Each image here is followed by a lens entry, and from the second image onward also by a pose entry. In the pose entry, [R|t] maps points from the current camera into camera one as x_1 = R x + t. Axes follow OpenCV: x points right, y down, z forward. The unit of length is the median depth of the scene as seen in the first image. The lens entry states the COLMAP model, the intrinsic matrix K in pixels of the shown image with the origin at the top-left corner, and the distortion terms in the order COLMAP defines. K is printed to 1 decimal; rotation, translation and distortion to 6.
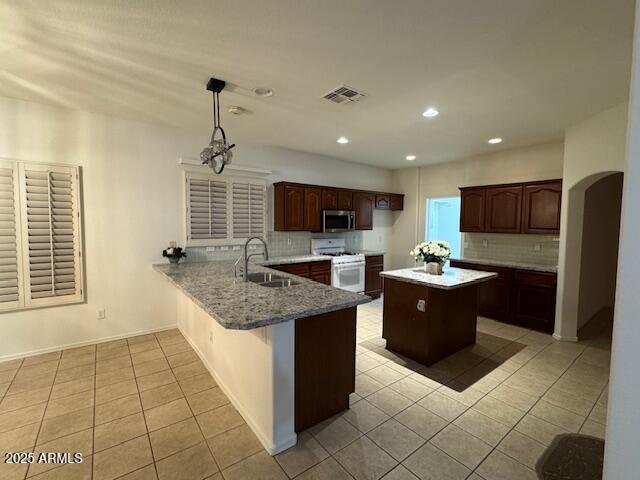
lens RADIAL K [[288.9, 0, 321.1], [0, 288.9, 240.2], [0, 0, 1]] dist [-0.005297, 0.002460]
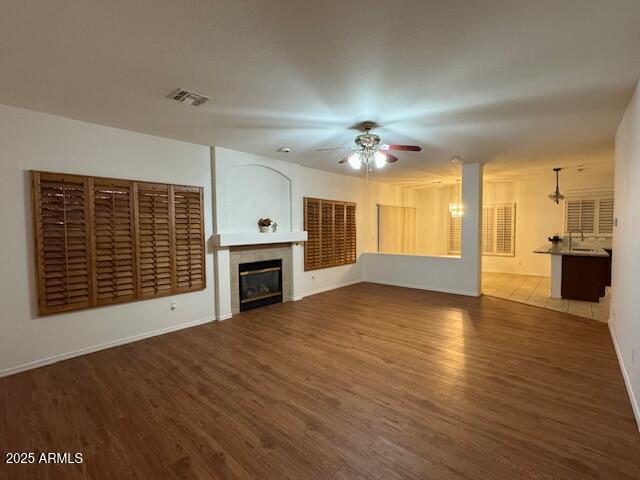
lens RADIAL K [[291.9, 0, 318.5], [0, 291.9, 240.1], [0, 0, 1]] dist [0.002953, -0.000087]
pose [[0.182895, 0.032215, -0.982604, 1.289509], [-0.048391, 0.998547, 0.023730, 0.089153], [0.981941, 0.043209, 0.184188, -1.083542]]
